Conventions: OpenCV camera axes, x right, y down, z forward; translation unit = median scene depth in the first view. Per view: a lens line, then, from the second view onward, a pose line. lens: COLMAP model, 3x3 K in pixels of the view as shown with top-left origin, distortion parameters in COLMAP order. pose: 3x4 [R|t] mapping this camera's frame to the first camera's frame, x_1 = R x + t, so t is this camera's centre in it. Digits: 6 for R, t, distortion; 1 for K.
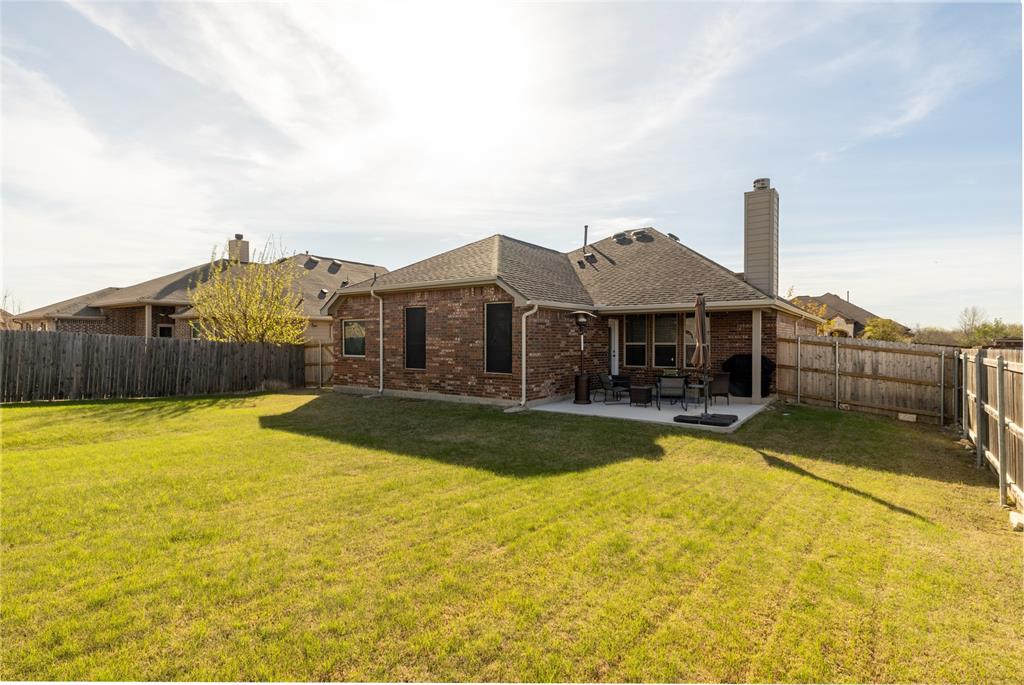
lens RADIAL K [[520.3, 0, 509.9], [0, 520.3, 338.5], [0, 0, 1]] dist [-0.001327, 0.000045]
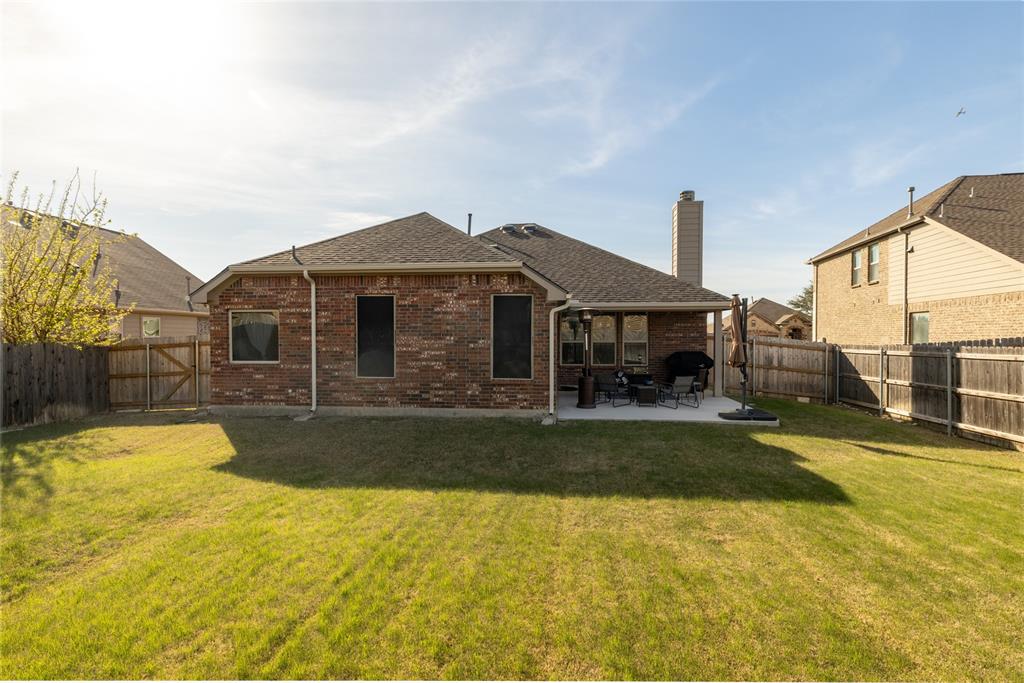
lens RADIAL K [[520.3, 0, 514.3], [0, 520.3, 342.7], [0, 0, 1]] dist [-0.001327, 0.000045]
pose [[0.856986, -0.008026, 0.515278, -0.416058], [-0.000751, 0.999858, 0.016824, -0.005284], [-0.515340, -0.014805, 0.856858, 0.255650]]
